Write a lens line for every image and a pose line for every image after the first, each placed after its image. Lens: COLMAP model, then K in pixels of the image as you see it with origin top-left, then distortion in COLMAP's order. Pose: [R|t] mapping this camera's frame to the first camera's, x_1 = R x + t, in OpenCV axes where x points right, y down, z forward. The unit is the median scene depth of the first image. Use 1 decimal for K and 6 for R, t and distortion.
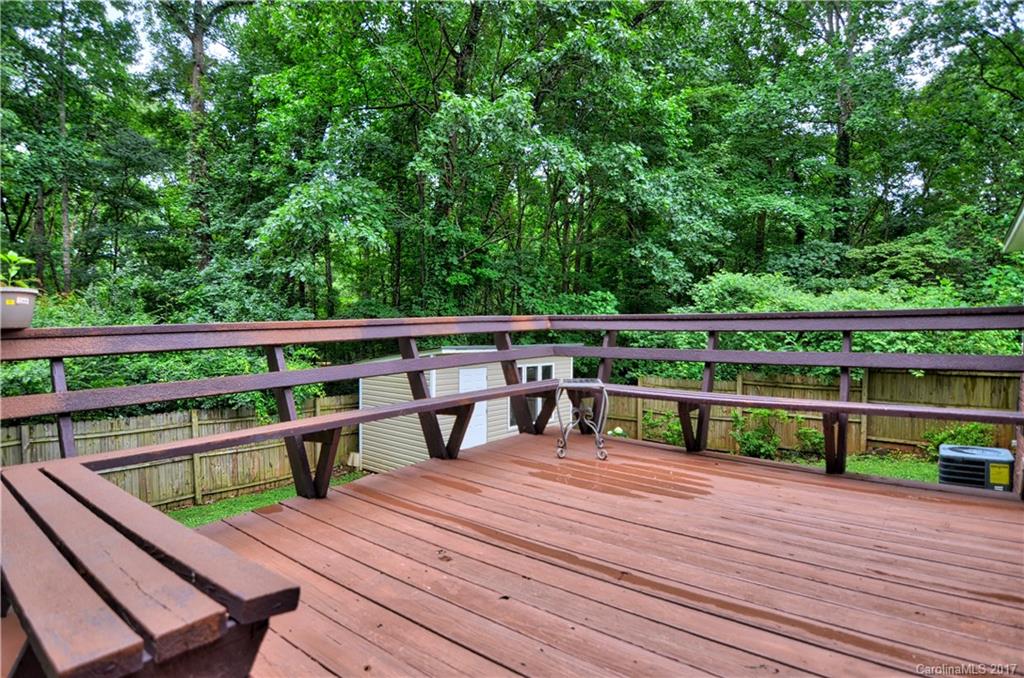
lens RADIAL K [[500.9, 0, 518.1], [0, 500.9, 341.5], [0, 0, 1]] dist [0.002691, -0.012596]
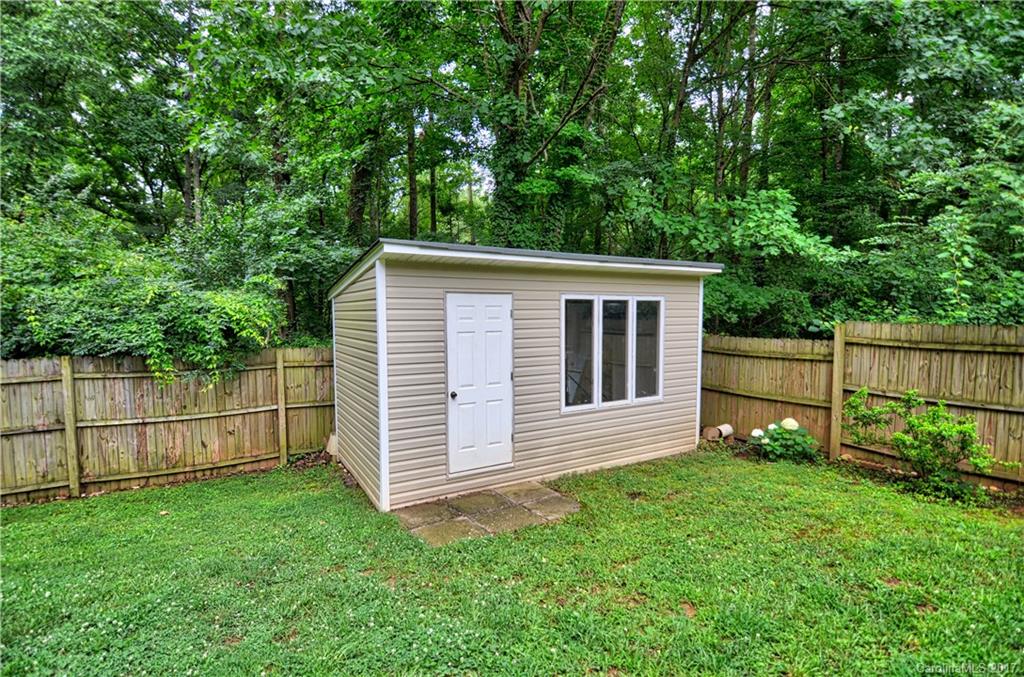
lens RADIAL K [[495.2, 0, 514.3], [0, 495.2, 349.9], [0, 0, 1]] dist [-0.000957, -0.012034]
pose [[0.946284, 0.016732, -0.322905, 0.100010], [0.004821, 0.997819, 0.065833, 0.068779], [0.323302, -0.063854, 0.944139, 0.452791]]
